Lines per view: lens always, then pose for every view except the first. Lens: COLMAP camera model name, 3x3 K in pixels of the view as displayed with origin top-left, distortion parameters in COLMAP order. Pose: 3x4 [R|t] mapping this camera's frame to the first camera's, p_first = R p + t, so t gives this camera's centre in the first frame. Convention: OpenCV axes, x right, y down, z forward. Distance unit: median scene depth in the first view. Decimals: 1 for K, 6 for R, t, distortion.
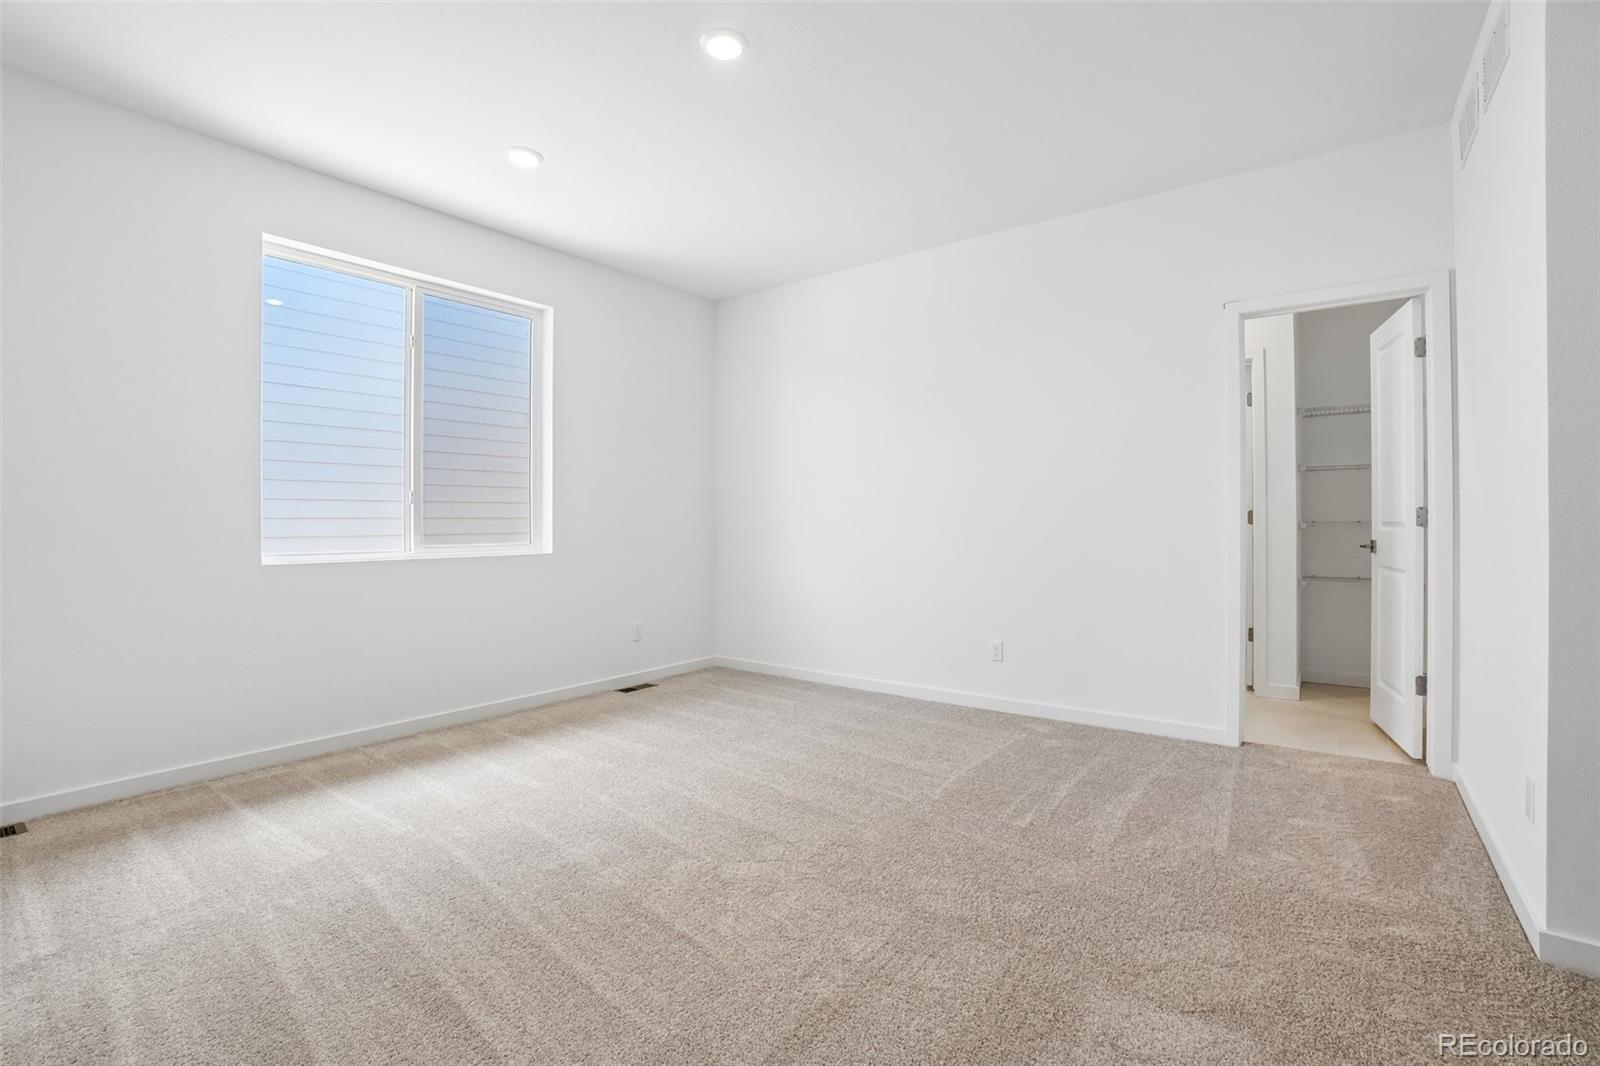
lens RADIAL K [[726.7, 0, 799.4], [0, 726.7, 521.0], [0, 0, 1]] dist [-0.026769, 0.003885]
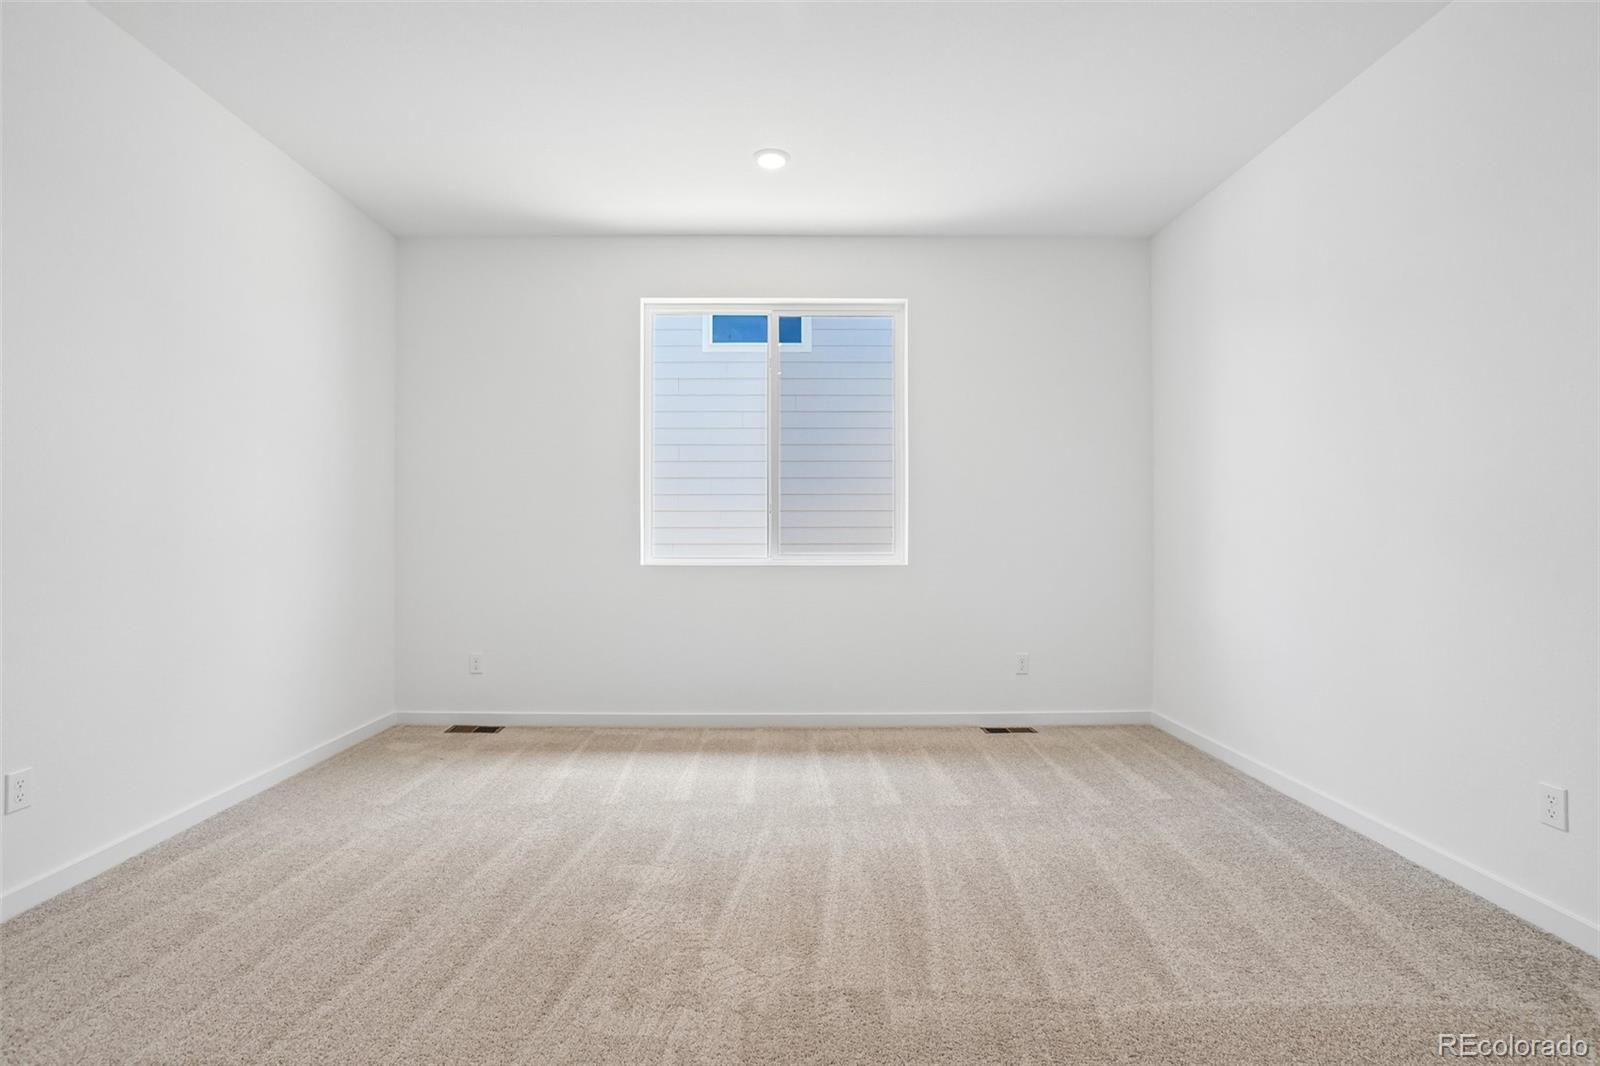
lens RADIAL K [[756.7, 0, 797.2], [0, 756.7, 538.5], [0, 0, 1]] dist [-0.039721, 0.006921]
pose [[0.616706, 0.015273, -0.787045, 0.400193], [-0.002847, 0.999849, 0.017171, -0.007608], [0.787188, -0.008349, 0.616656, 0.354563]]
